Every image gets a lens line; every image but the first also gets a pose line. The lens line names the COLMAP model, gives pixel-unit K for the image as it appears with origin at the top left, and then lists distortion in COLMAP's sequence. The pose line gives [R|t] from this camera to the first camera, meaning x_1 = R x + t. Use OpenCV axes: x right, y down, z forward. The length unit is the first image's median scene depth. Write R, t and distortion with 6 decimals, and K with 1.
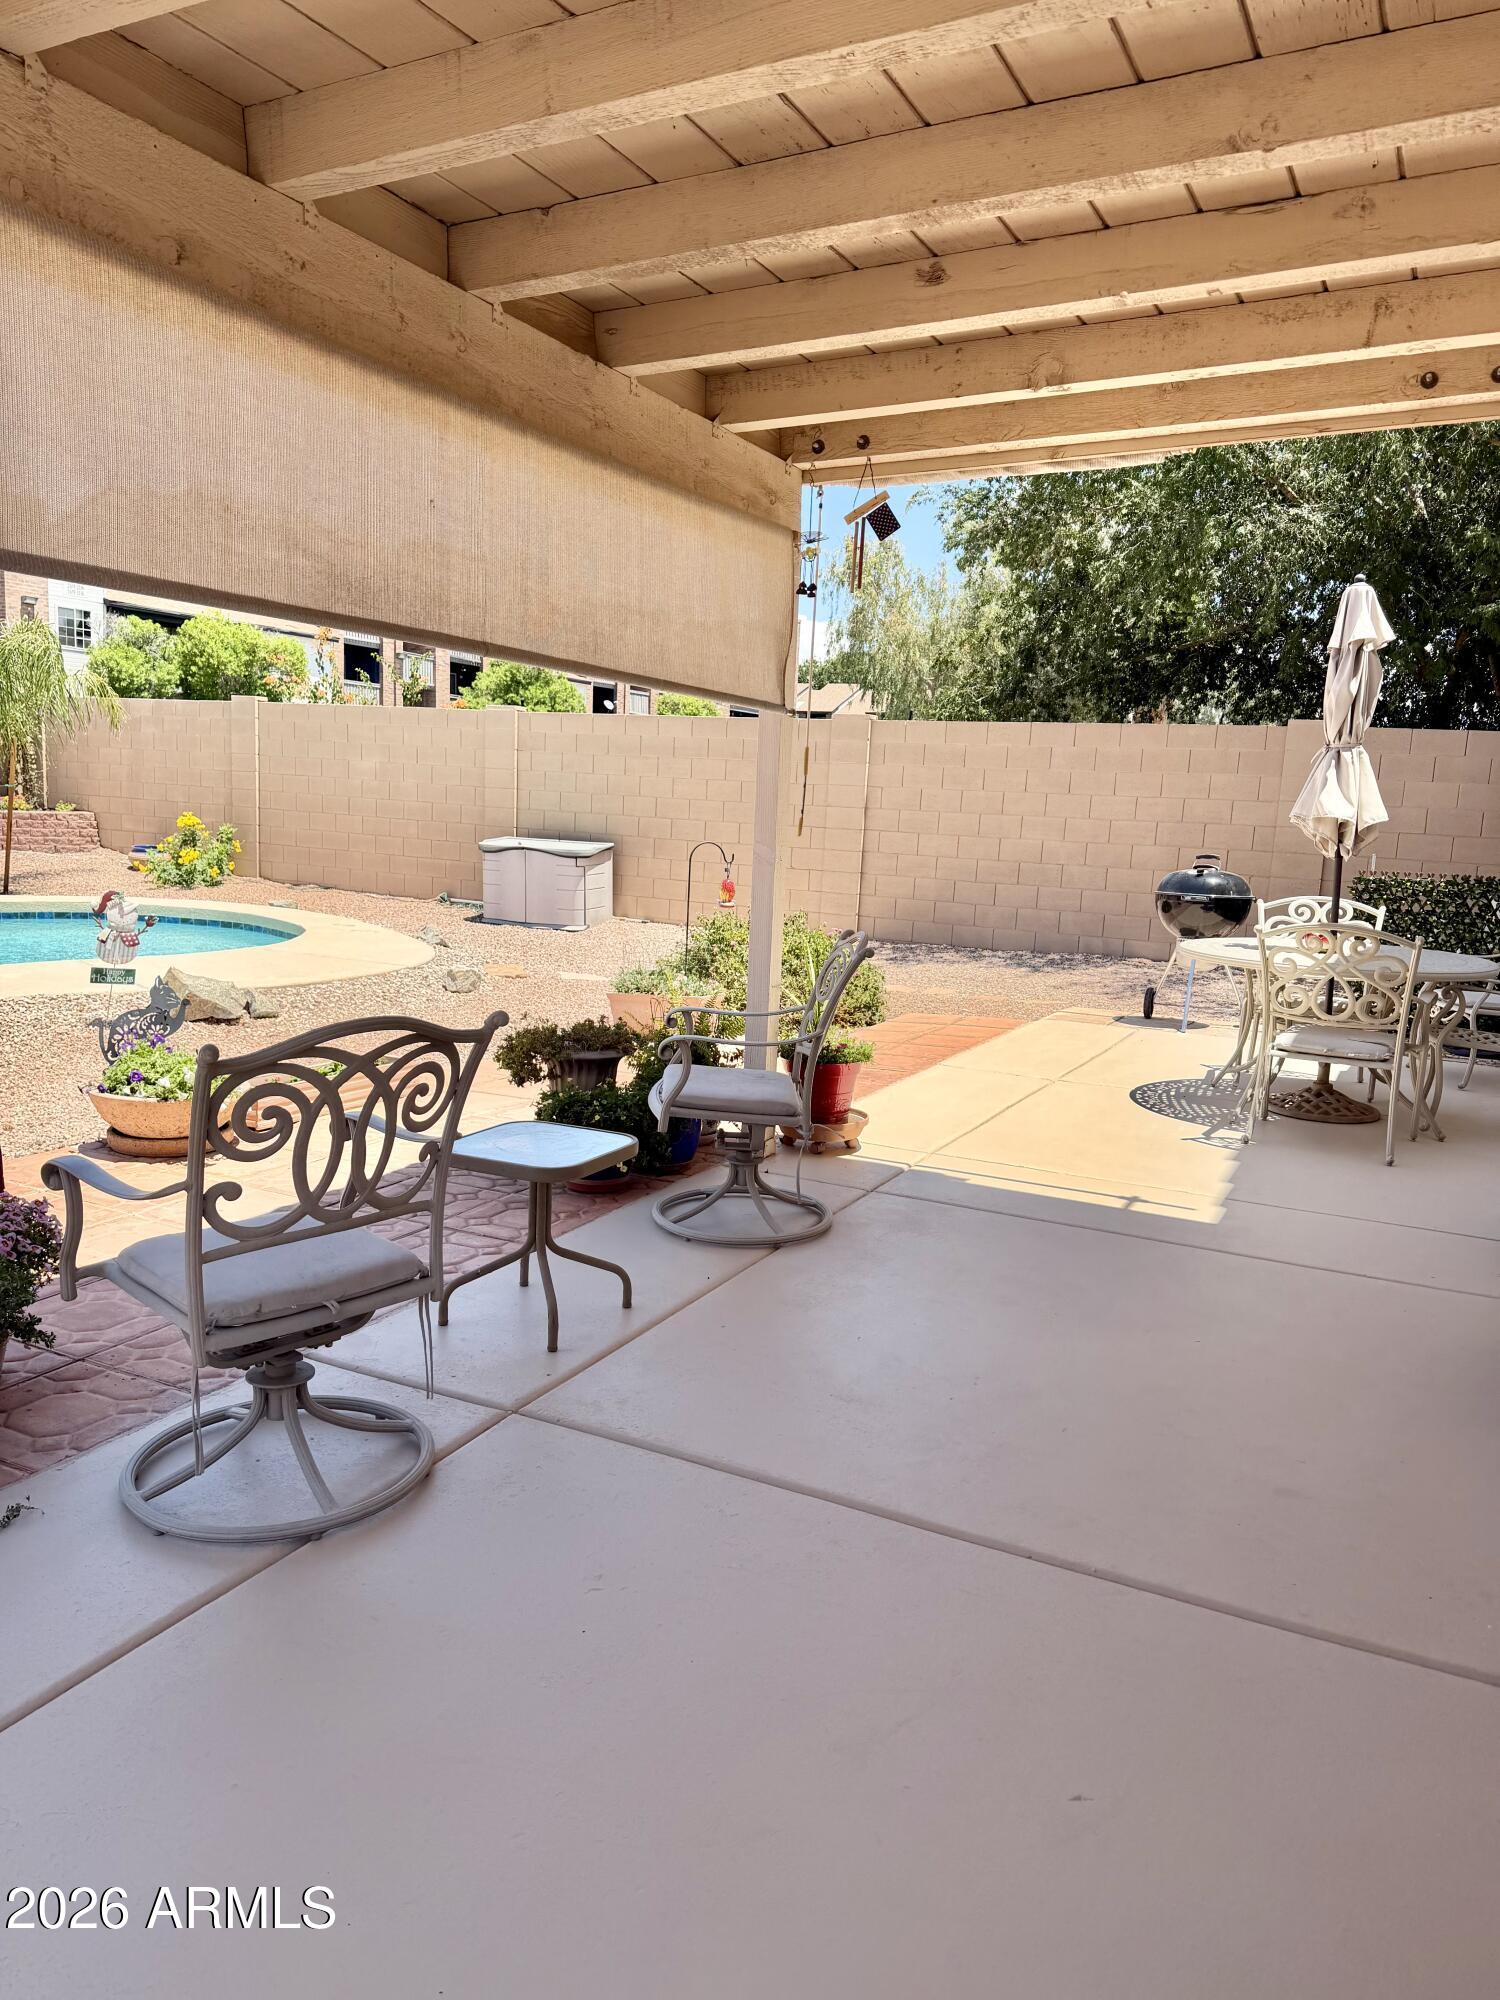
lens RADIAL K [[1421.5, 0, 763.1], [0, 1421.5, 1049.7], [0, 0, 1]] dist [0.091580, -0.112749]
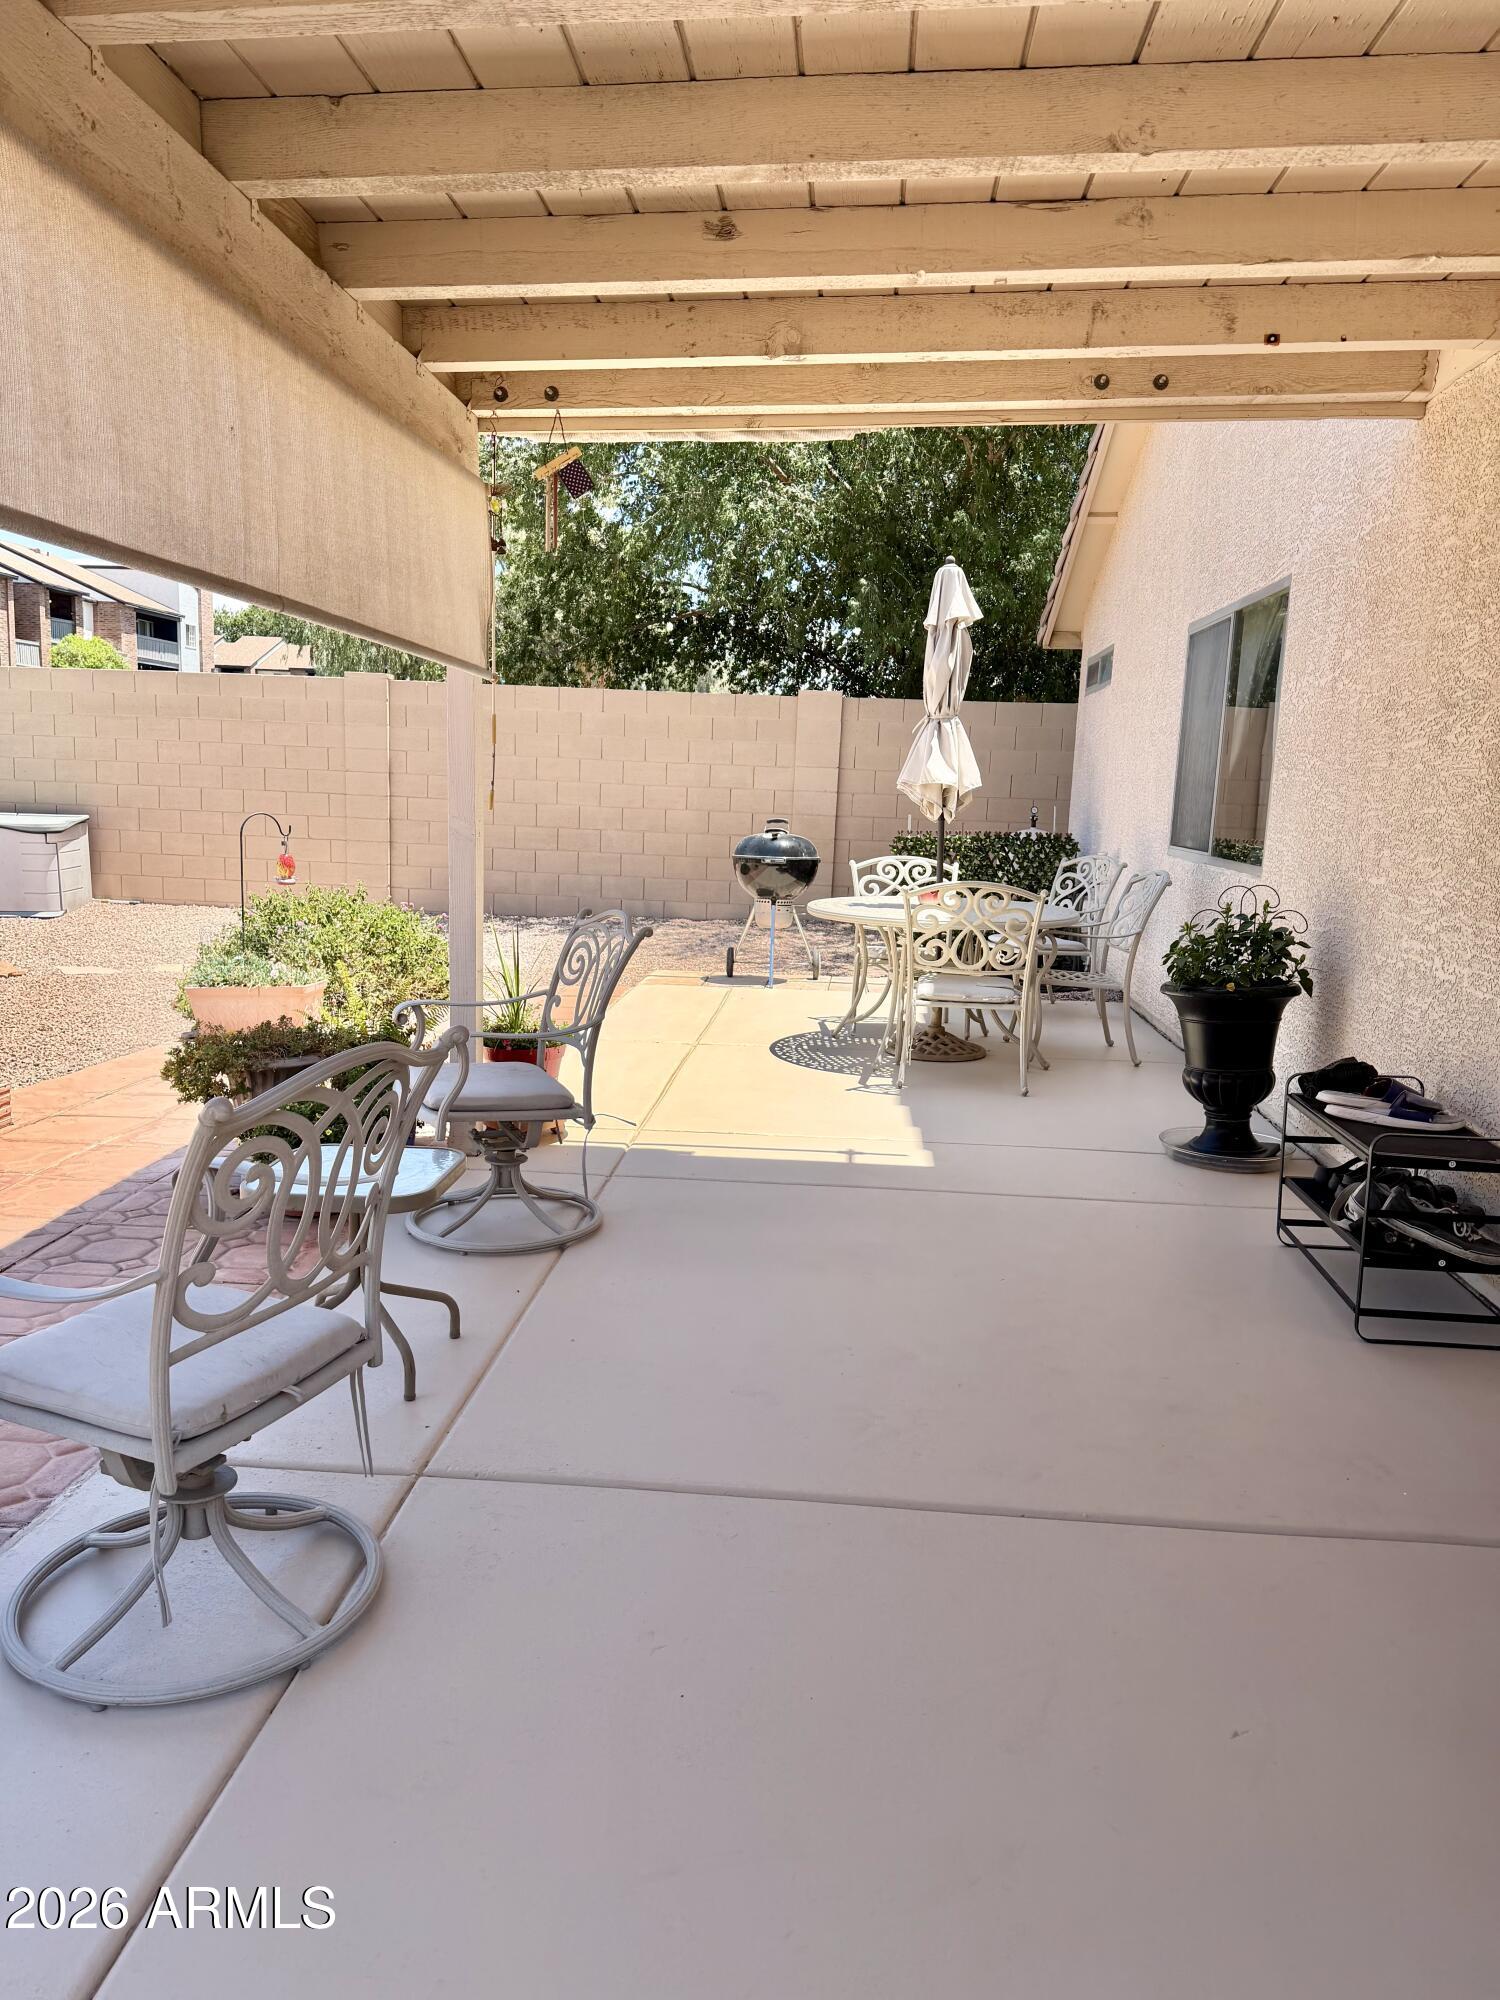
lens RADIAL K [[1421.5, 0, 661.7], [0, 1421.5, 1040.0], [0, 0, 1]] dist [0.091580, -0.112749]
pose [[0.925842, -0.082121, 0.368882, -0.253009], [0.074143, 0.996606, 0.035777, -0.026383], [-0.370568, -0.005774, 0.928788, 0.090088]]
